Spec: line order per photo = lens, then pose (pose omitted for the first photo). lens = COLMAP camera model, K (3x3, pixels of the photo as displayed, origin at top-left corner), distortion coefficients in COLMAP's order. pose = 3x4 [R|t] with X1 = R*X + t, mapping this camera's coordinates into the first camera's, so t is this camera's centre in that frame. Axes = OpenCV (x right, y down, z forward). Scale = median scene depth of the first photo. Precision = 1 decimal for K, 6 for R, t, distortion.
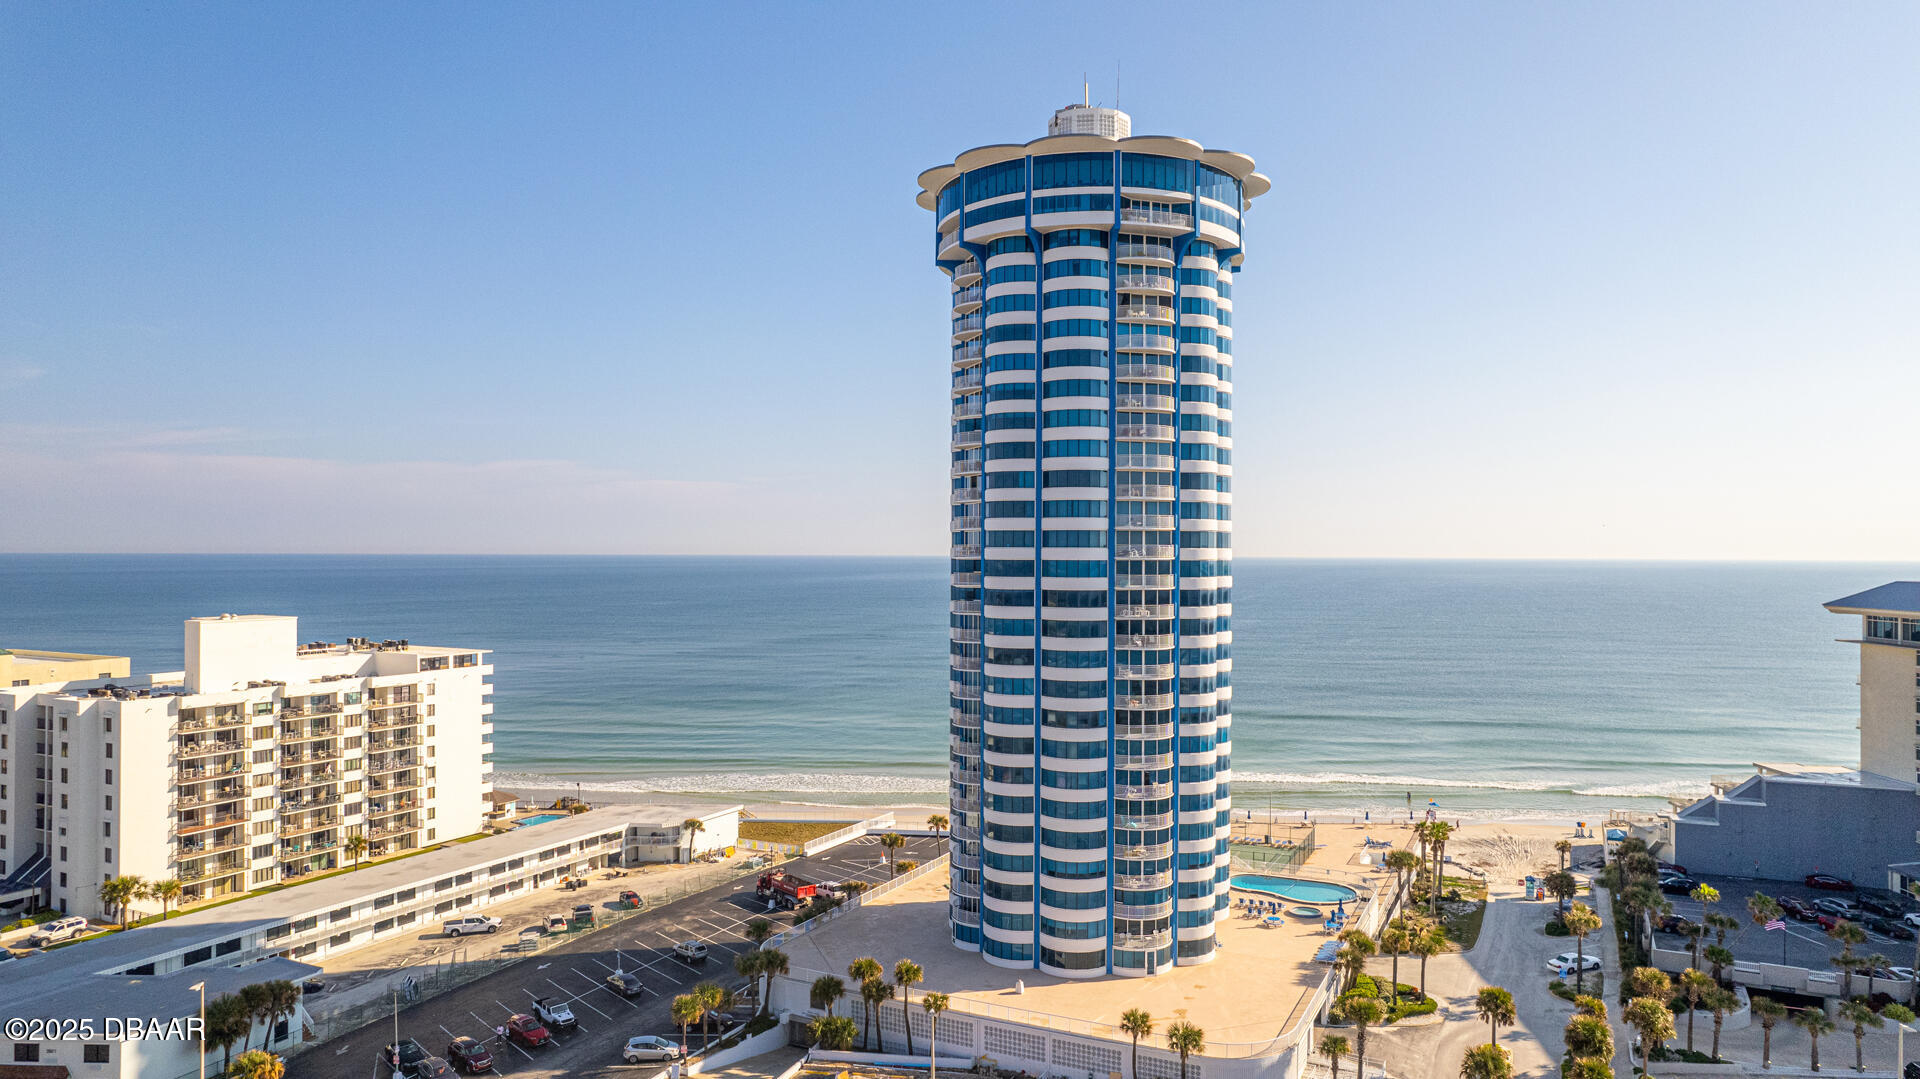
lens RADIAL K [[1278.7, 0, 957.4], [0, 1278.7, 539.7], [0, 0, 1]] dist [-0.066373, 0.052405]
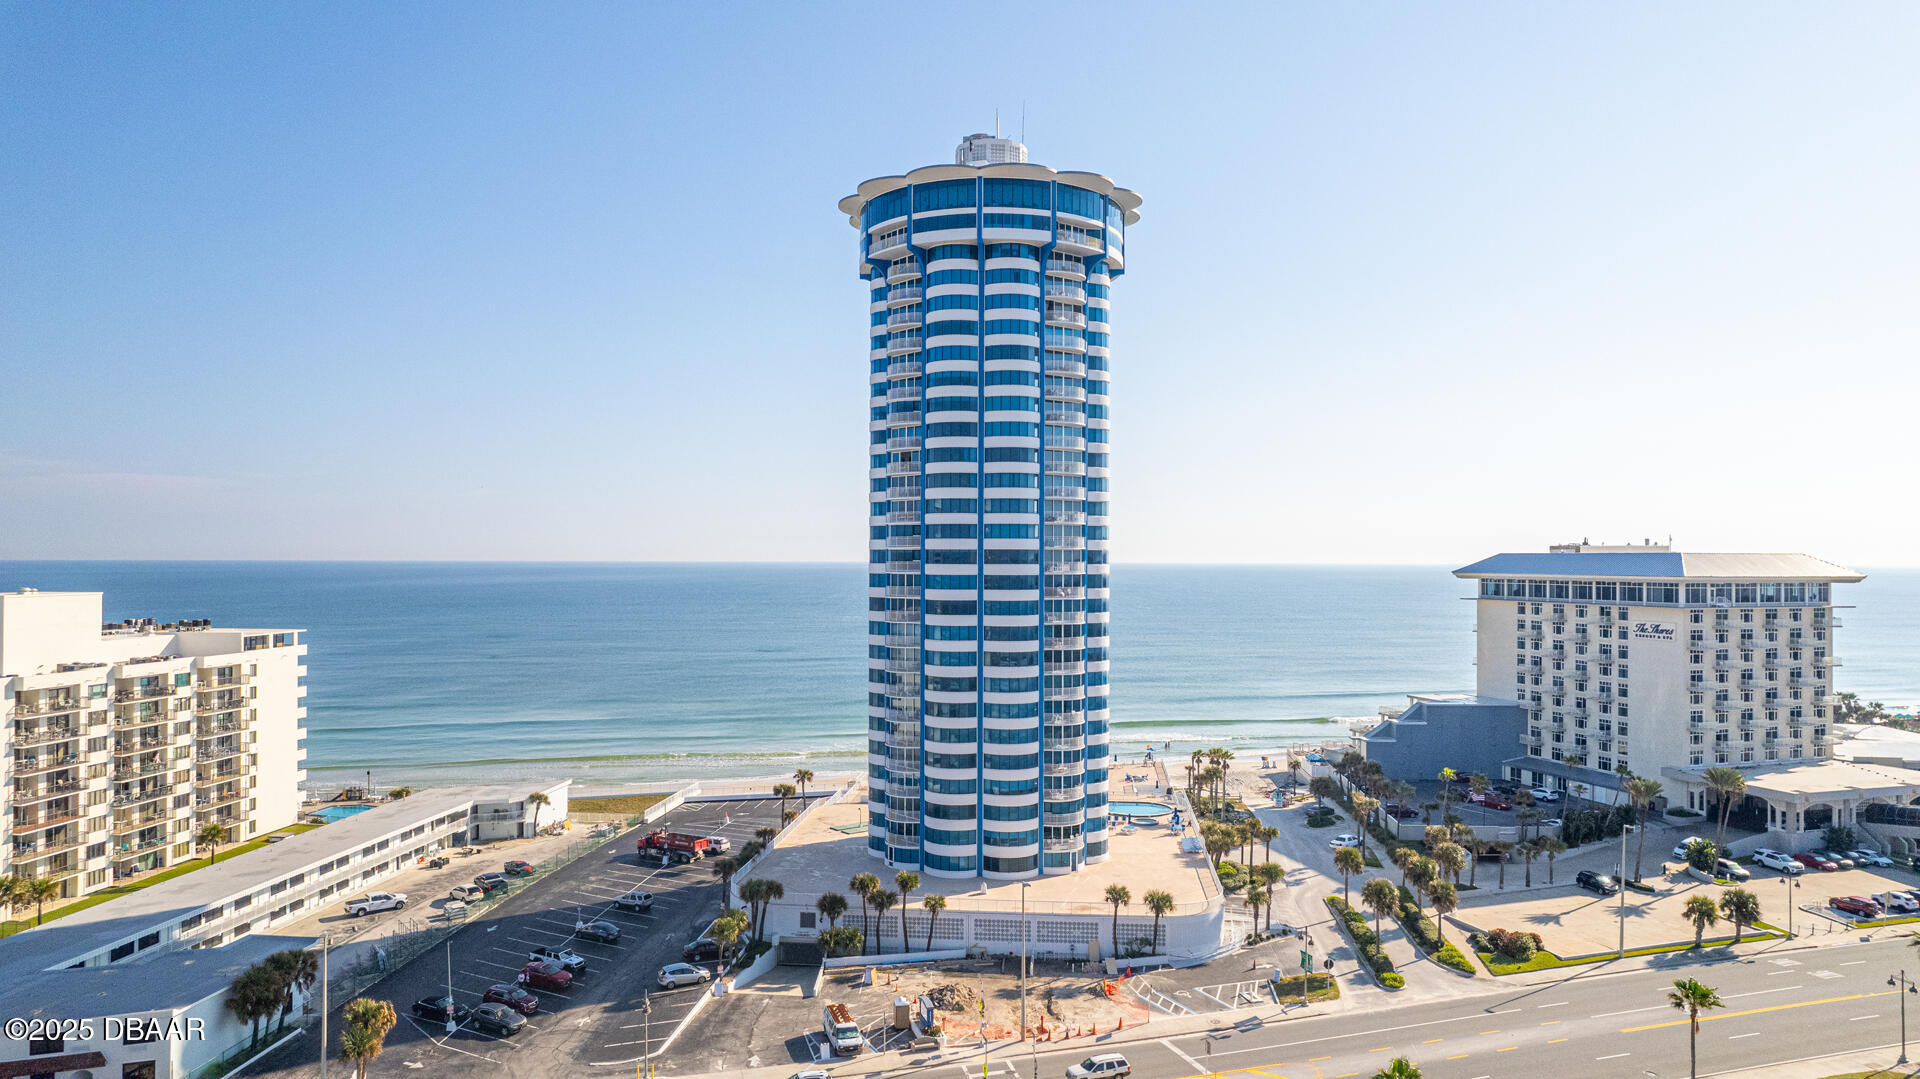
lens RADIAL K [[1278.7, 0, 997.1], [0, 1278.7, 530.5], [0, 0, 1]] dist [-0.066373, 0.052405]
pose [[0.927584, 0.005493, 0.373575, -0.338946], [-0.001554, 0.999940, -0.010843, 0.032904], [-0.373612, 0.009478, 0.927537, -0.081136]]
